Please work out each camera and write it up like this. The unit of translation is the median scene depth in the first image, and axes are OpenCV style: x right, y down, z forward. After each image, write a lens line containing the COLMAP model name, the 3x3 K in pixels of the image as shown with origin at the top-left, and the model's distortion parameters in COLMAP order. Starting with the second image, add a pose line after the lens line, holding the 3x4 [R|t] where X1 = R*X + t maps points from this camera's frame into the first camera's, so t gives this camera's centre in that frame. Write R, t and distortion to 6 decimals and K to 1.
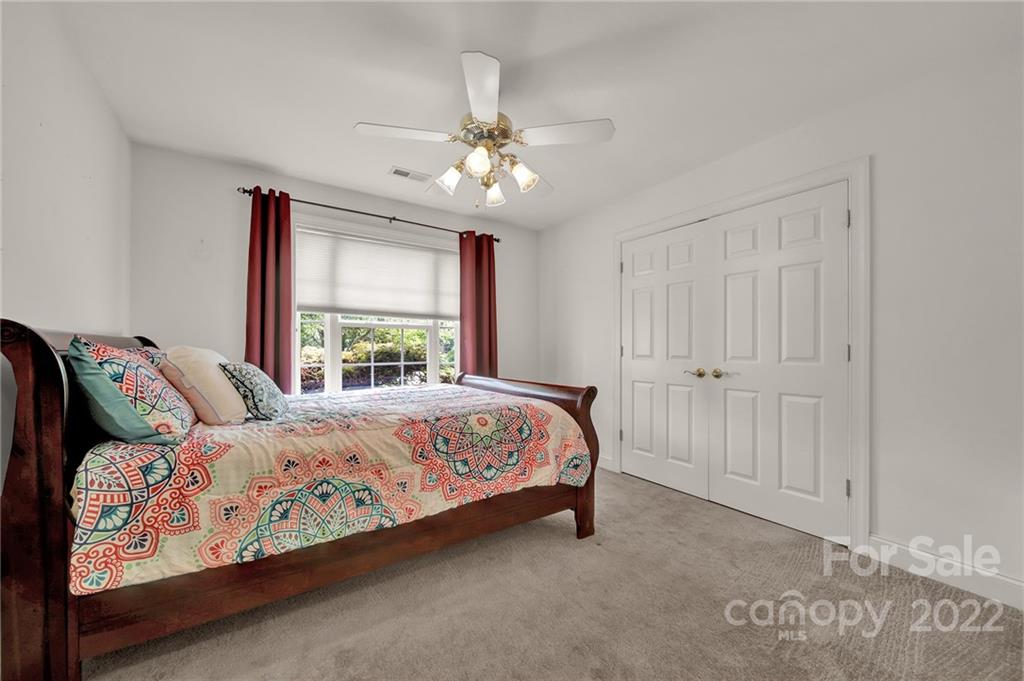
lens RADIAL K [[368.3, 0, 508.5], [0, 368.3, 337.9], [0, 0, 1]] dist [-0.000975, -0.000152]
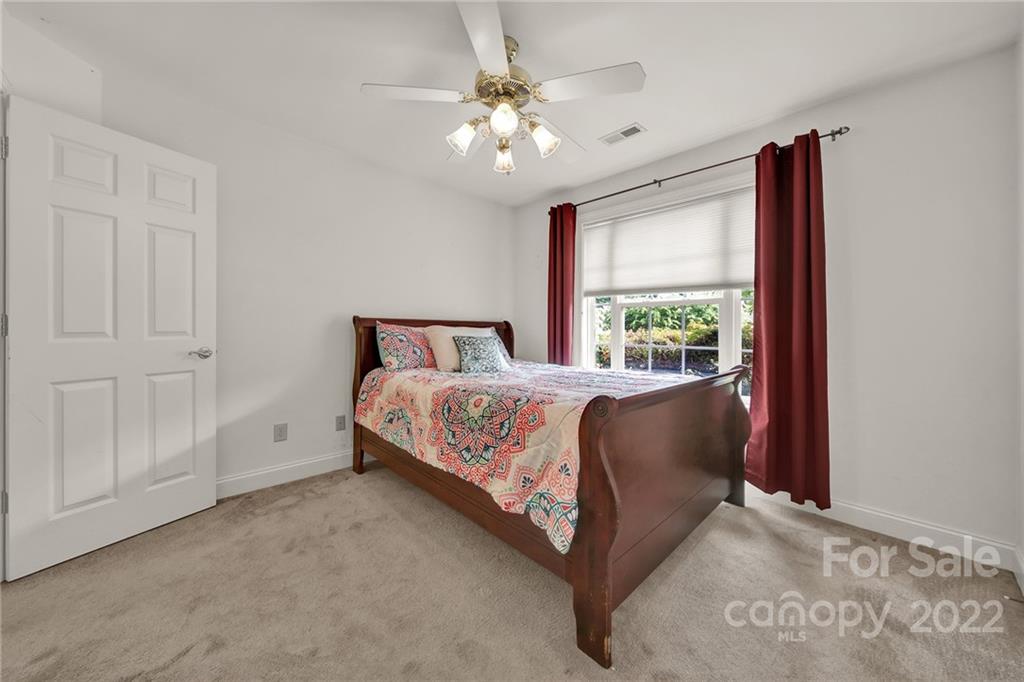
lens RADIAL K [[372.7, 0, 511.3], [0, 372.7, 317.6], [0, 0, 1]] dist [-0.001541, -0.000152]
pose [[0.170268, -0.025502, -0.985068, 0.557371], [0.018086, 0.999578, -0.022752, 0.017161], [0.985232, -0.013942, 0.170657, 0.564410]]
